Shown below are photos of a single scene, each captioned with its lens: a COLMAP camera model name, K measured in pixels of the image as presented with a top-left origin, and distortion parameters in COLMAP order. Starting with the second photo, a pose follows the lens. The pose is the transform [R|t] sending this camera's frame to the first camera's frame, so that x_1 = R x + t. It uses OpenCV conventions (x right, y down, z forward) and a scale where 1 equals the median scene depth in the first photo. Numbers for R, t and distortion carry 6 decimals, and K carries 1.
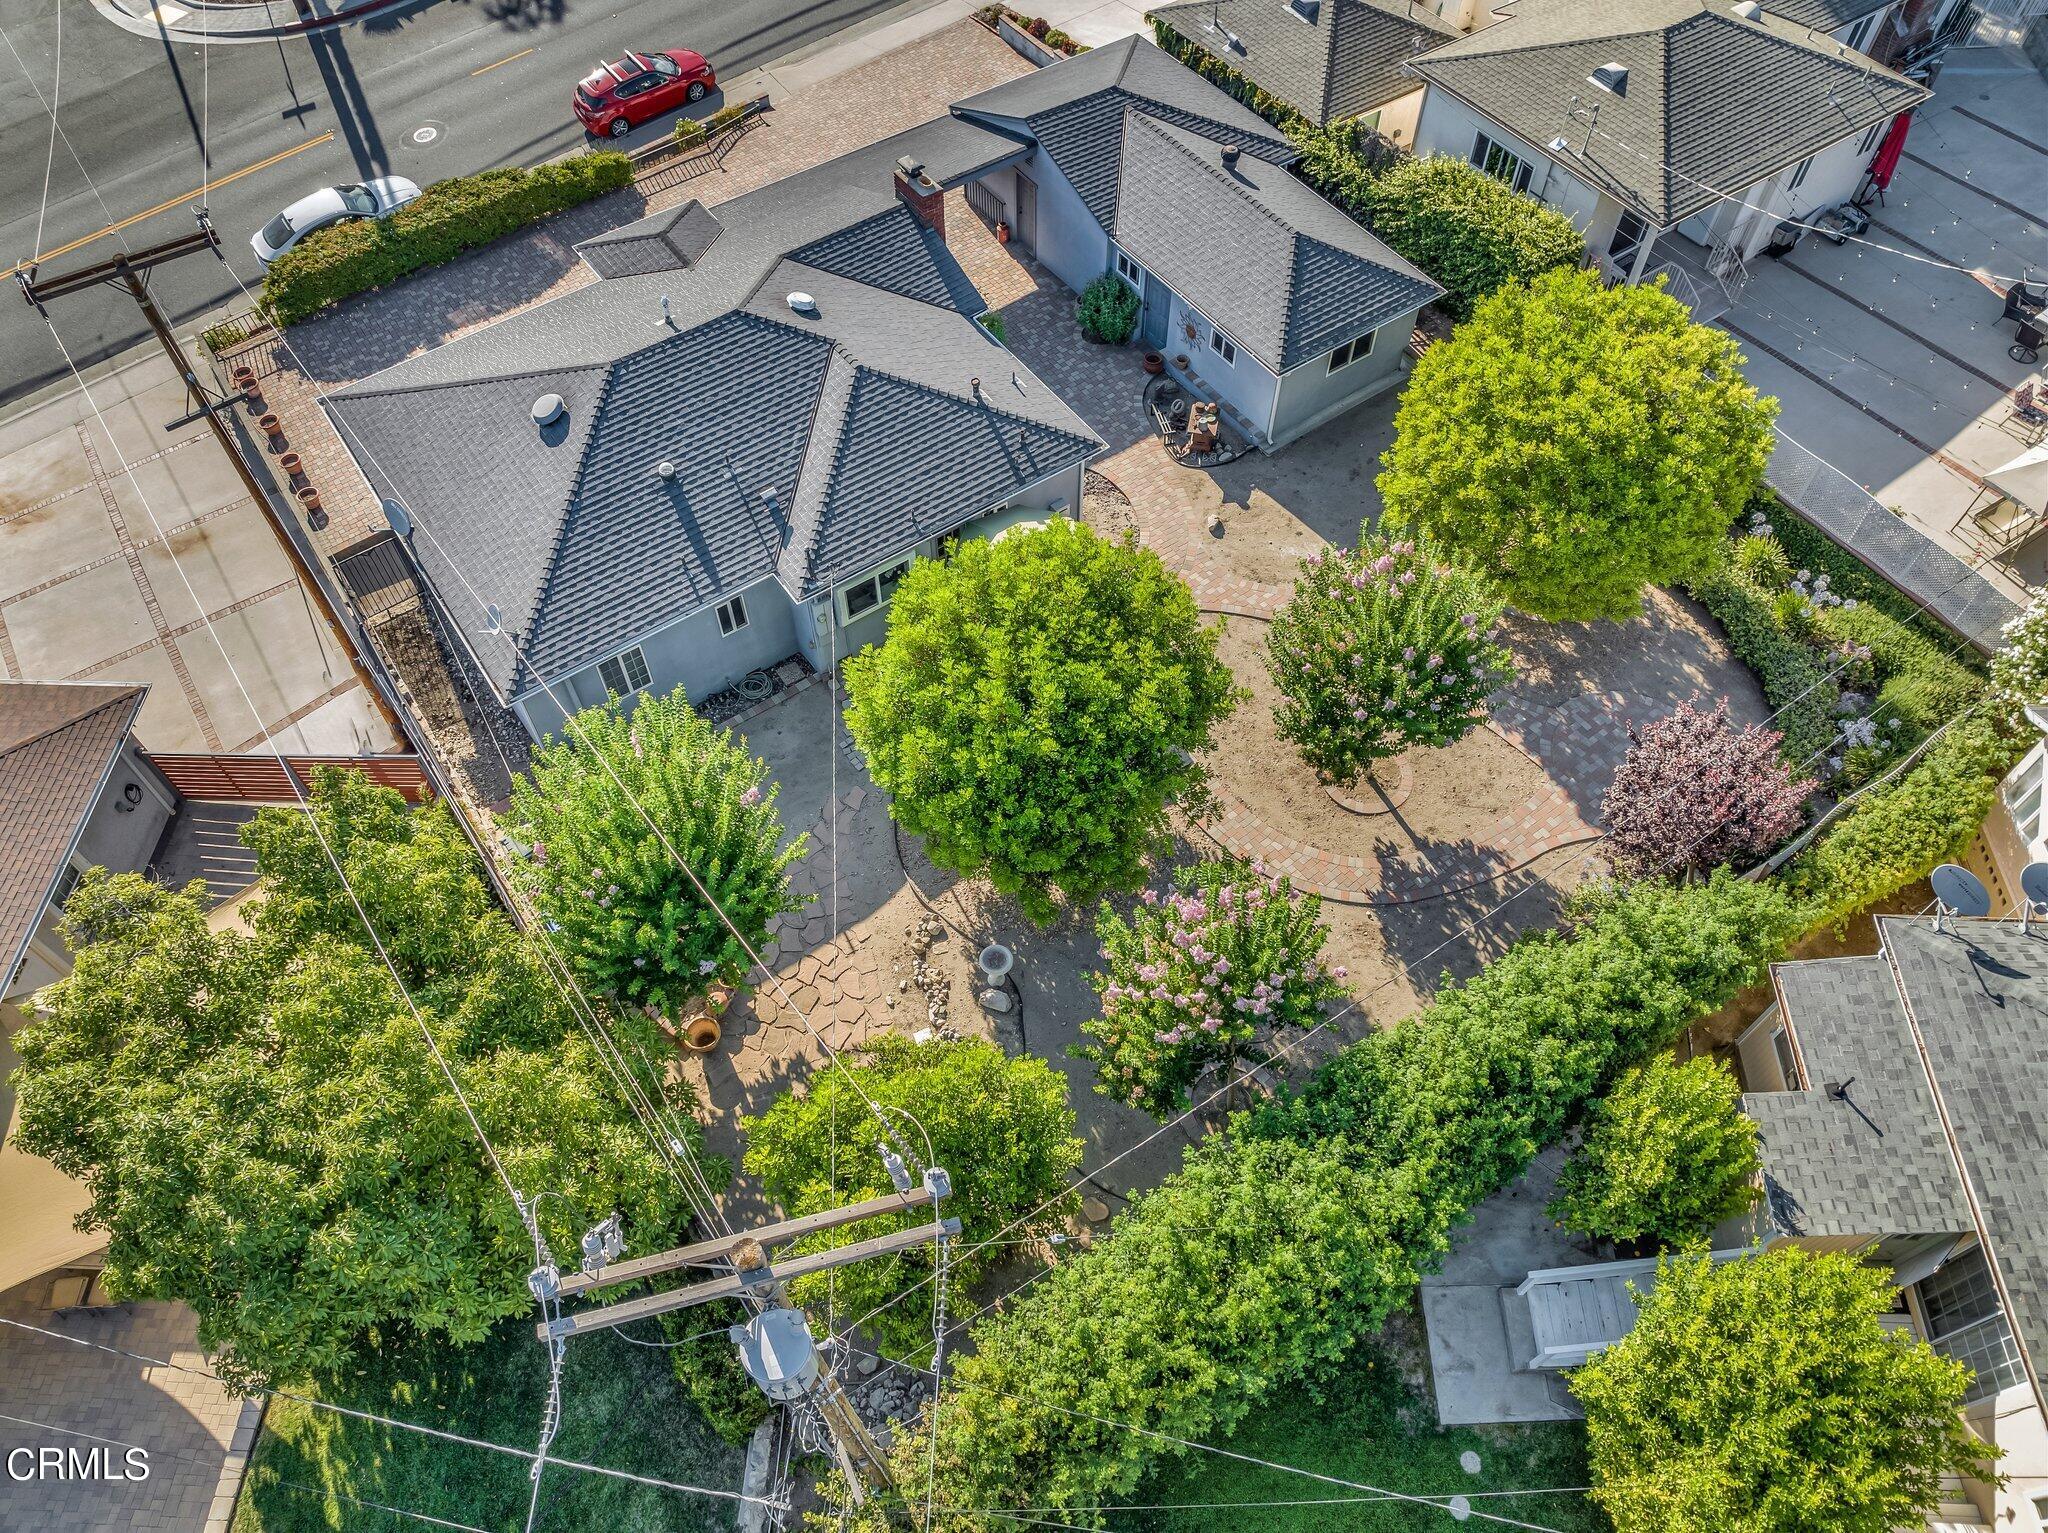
lens RADIAL K [[1459.5, 0, 1022.7], [0, 1459.5, 763.6], [0, 0, 1]] dist [-0.042263, 0.003138]
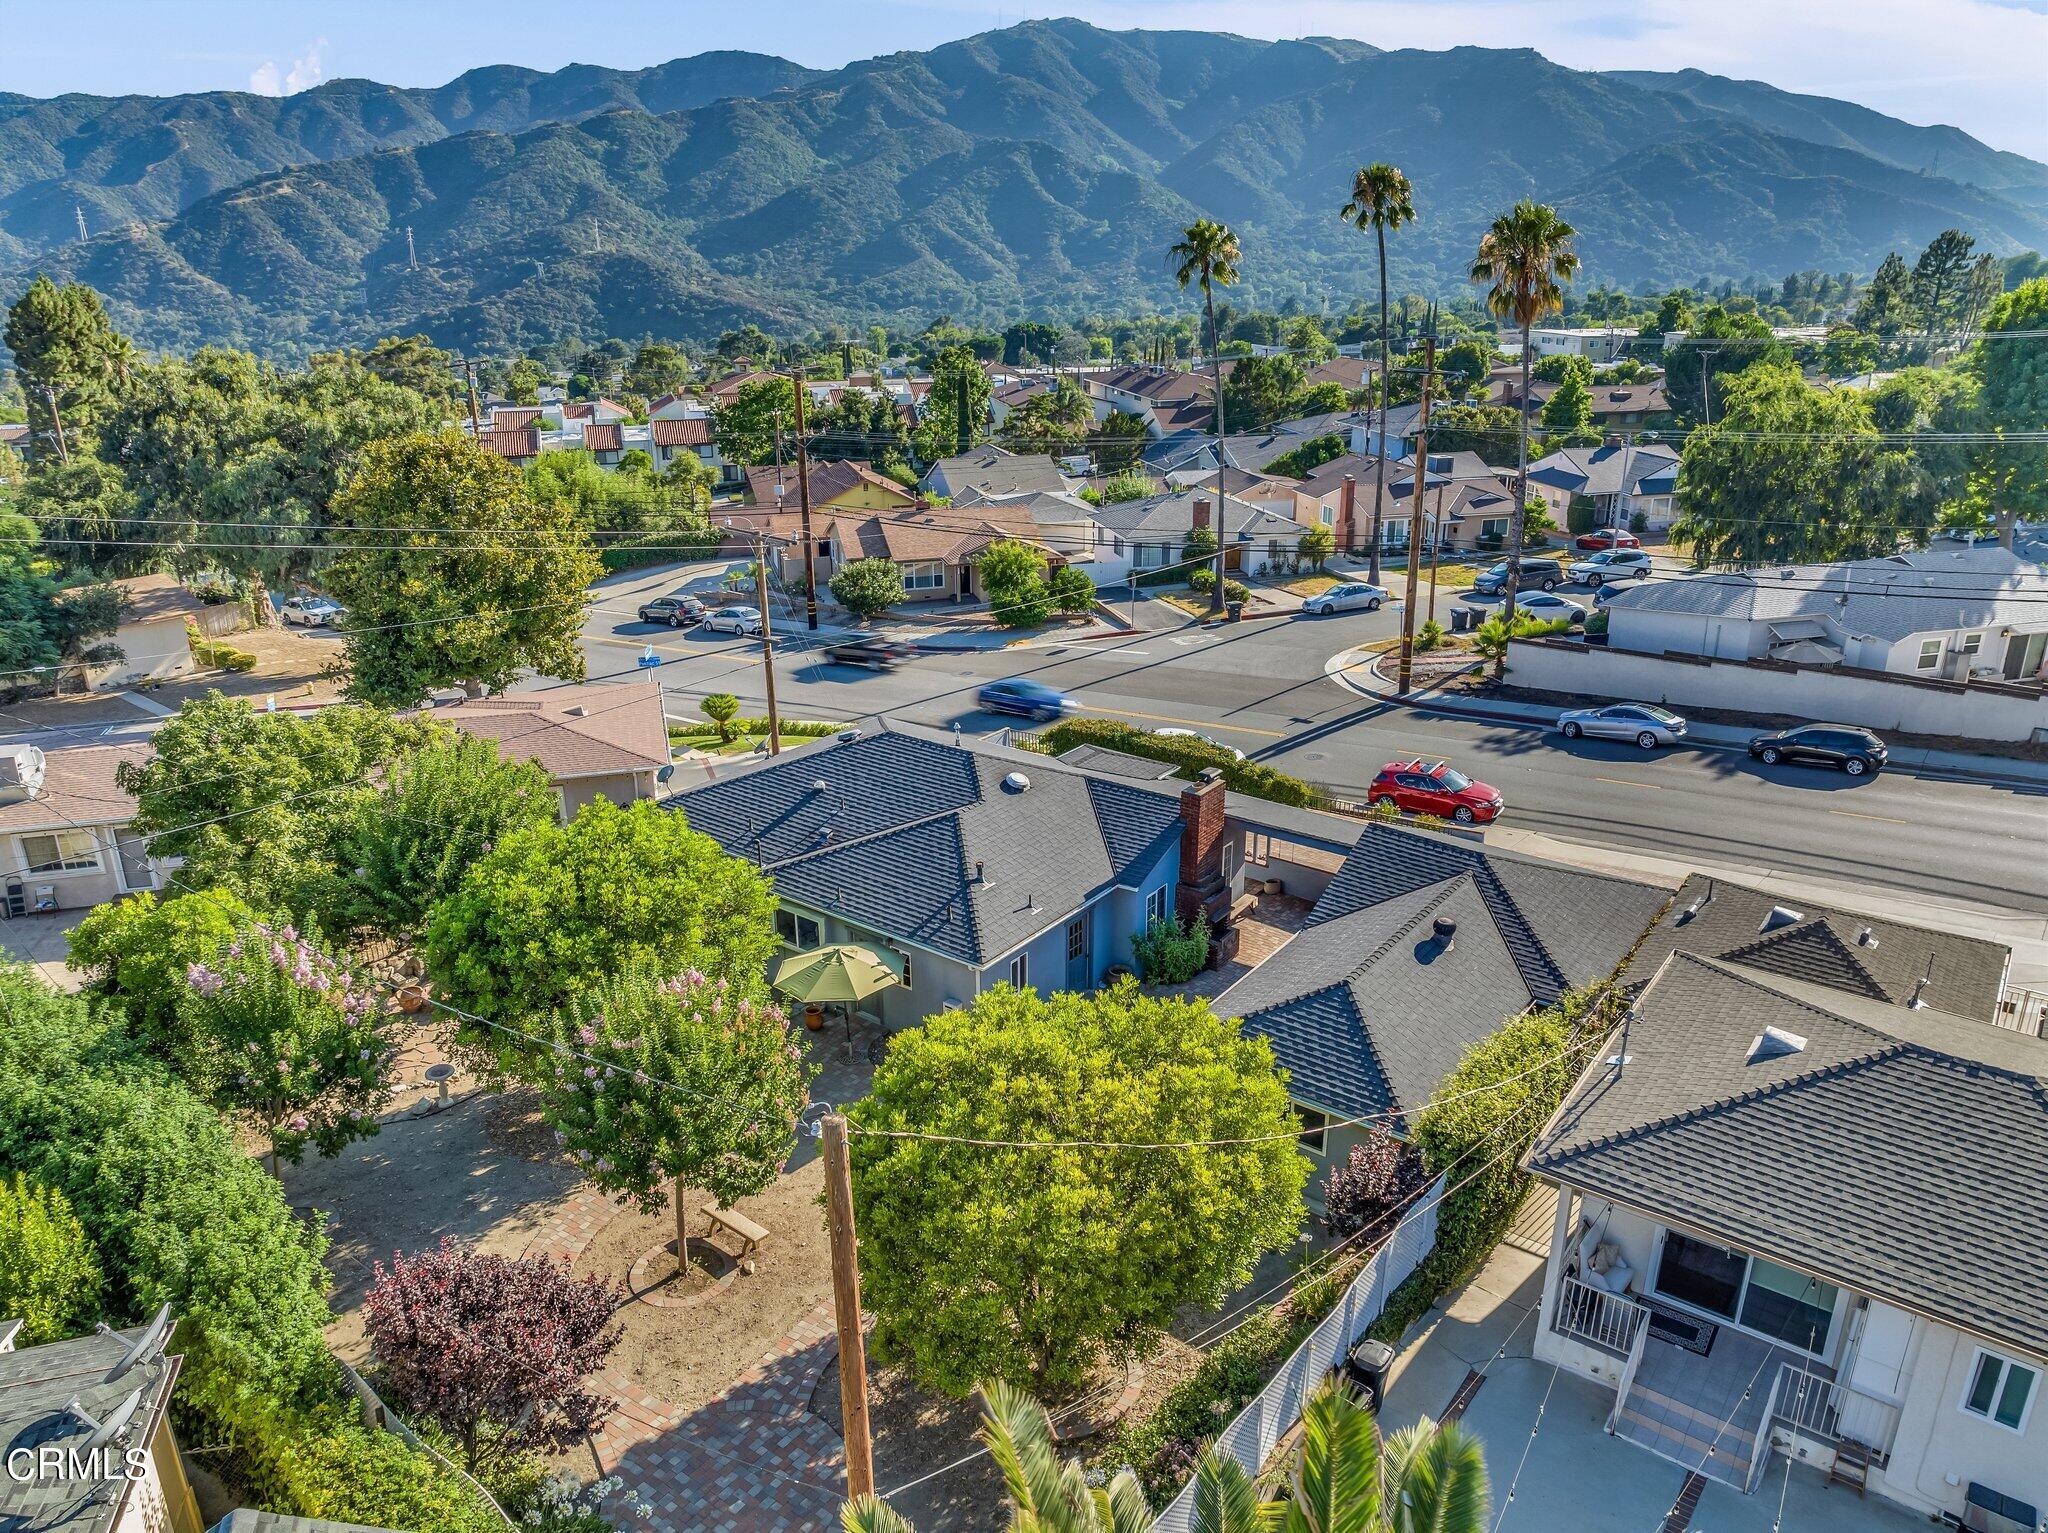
lens RADIAL K [[1459.5, 0, 1022.7], [0, 1459.5, 763.6], [0, 0, 1]] dist [-0.042263, 0.003138]
pose [[0.302766, 0.328045, -0.894829, 0.938000], [-0.781078, 0.623409, -0.035736, -0.297694], [0.546122, 0.709752, 0.444976, 0.481064]]
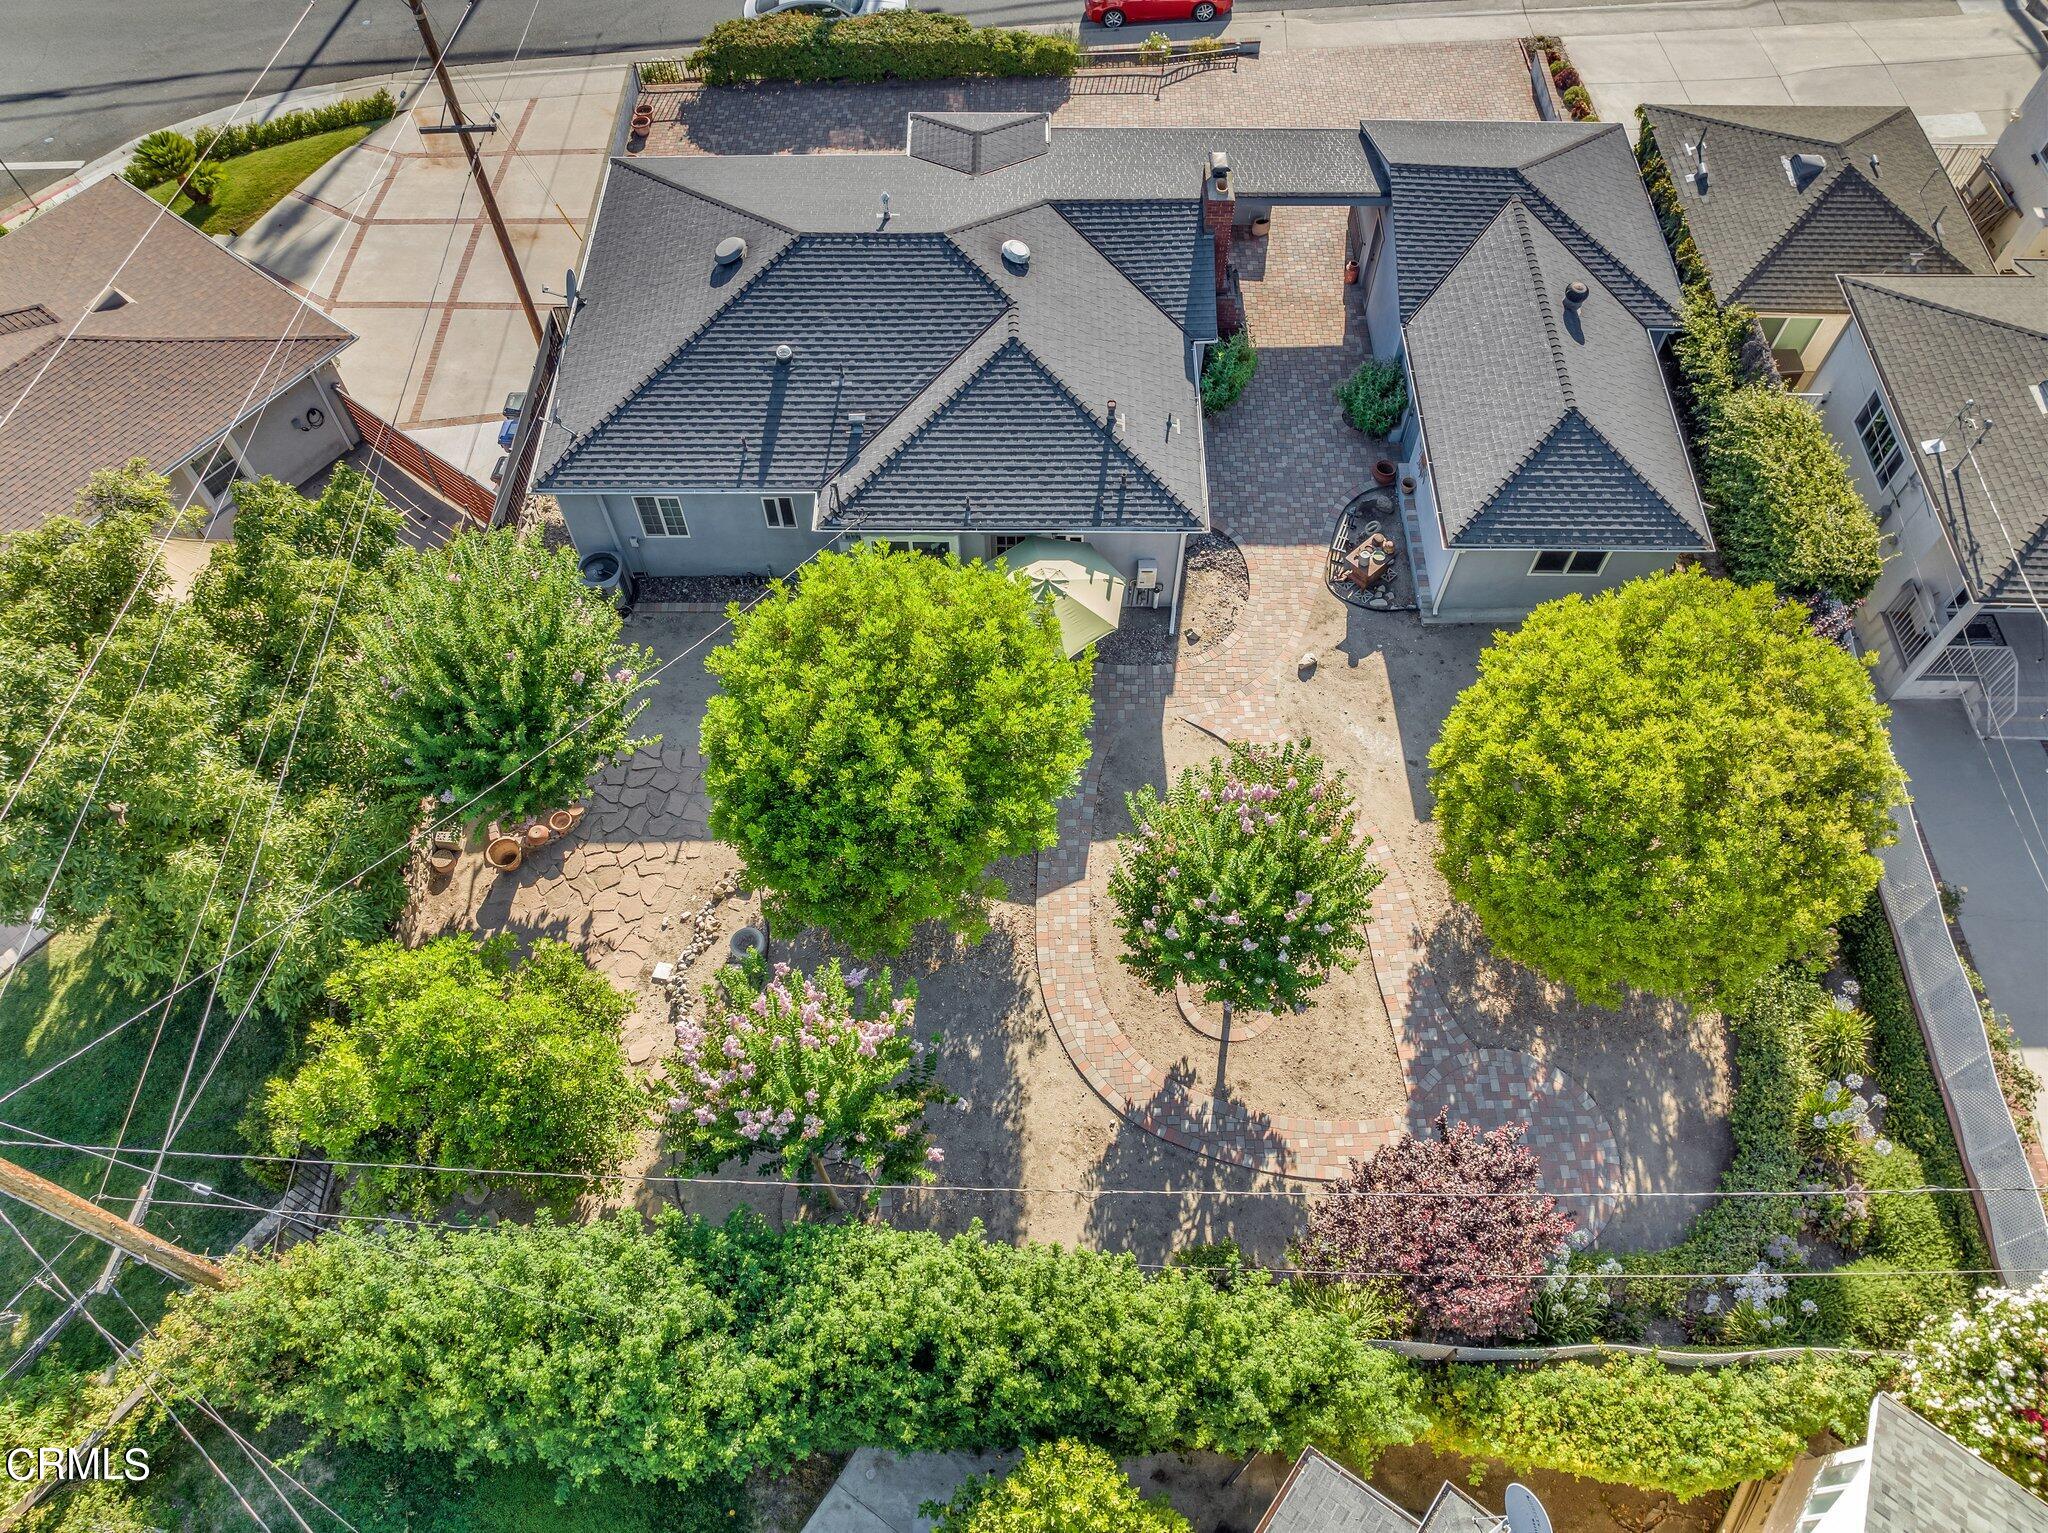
lens RADIAL K [[1459.5, 0, 1022.7], [0, 1459.5, 763.6], [0, 0, 1]] dist [-0.042263, 0.003138]
pose [[0.813912, 0.496431, -0.301833, 0.316302], [-0.476879, 0.867586, 0.141000, -0.168961], [0.331863, 0.029176, 0.942876, 0.116392]]
